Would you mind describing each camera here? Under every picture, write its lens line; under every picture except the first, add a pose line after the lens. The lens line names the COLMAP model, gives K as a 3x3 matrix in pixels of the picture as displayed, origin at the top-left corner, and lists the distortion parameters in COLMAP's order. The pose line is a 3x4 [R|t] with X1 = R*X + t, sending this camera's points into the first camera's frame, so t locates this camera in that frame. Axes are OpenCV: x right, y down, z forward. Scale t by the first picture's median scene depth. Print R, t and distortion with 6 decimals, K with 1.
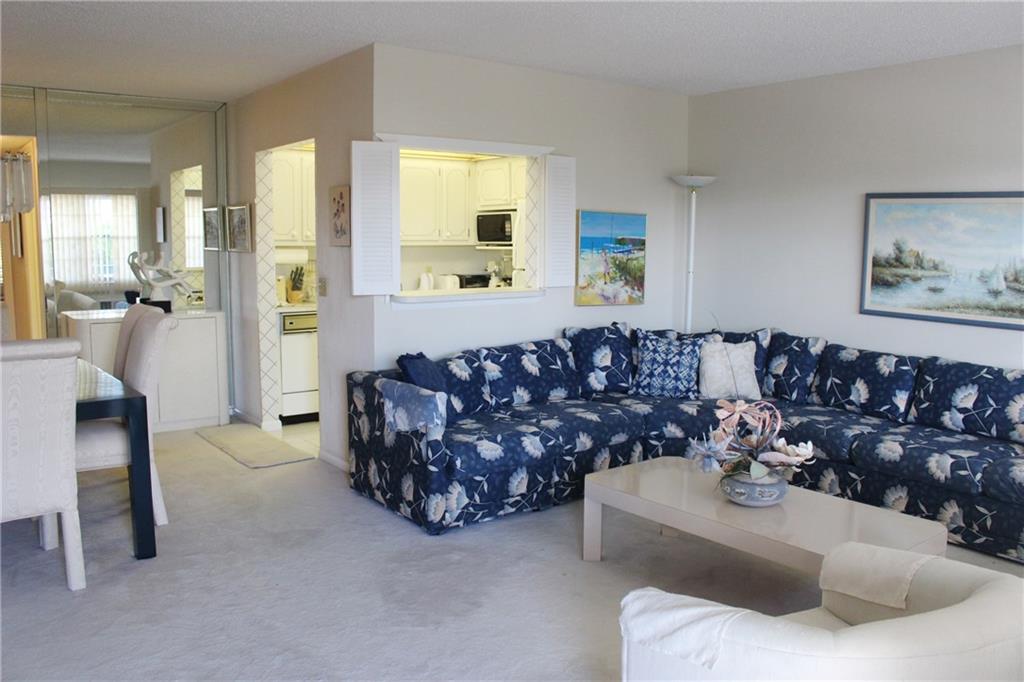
lens RADIAL K [[876.4, 0, 507.7], [0, 876.4, 345.5], [0, 0, 1]] dist [-0.103871, 0.027812]
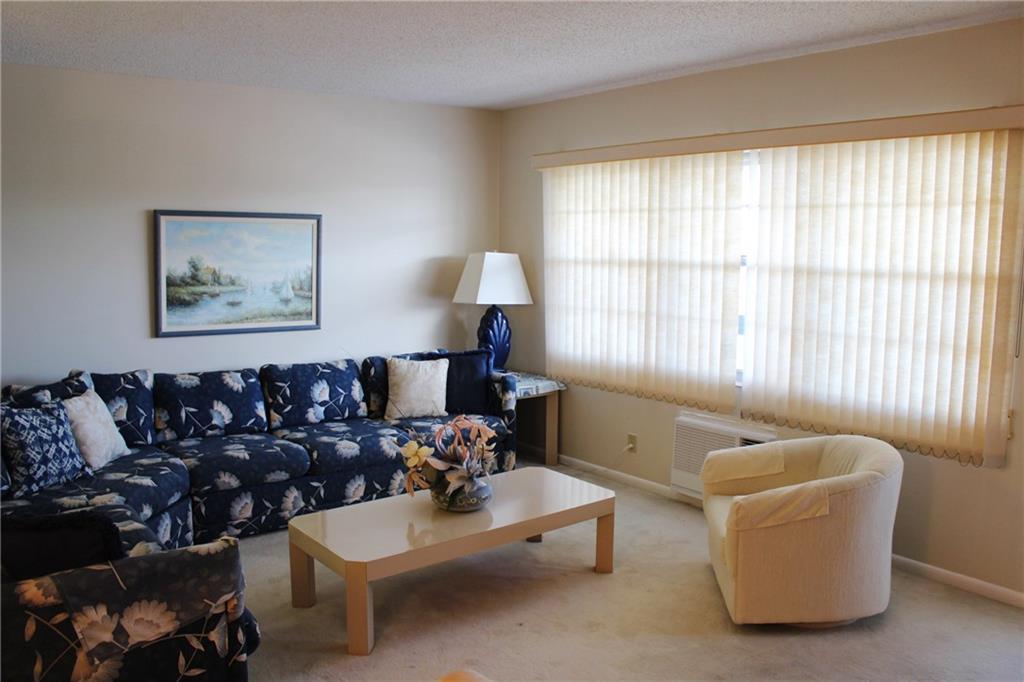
lens RADIAL K [[876.4, 0, 510.5], [0, 876.4, 343.1], [0, 0, 1]] dist [-0.103871, 0.027812]
pose [[-0.037072, -0.130288, 0.990783, -0.575764], [0.113452, 0.984505, 0.133708, -0.121000], [-0.992852, 0.117364, -0.021717, 0.684660]]
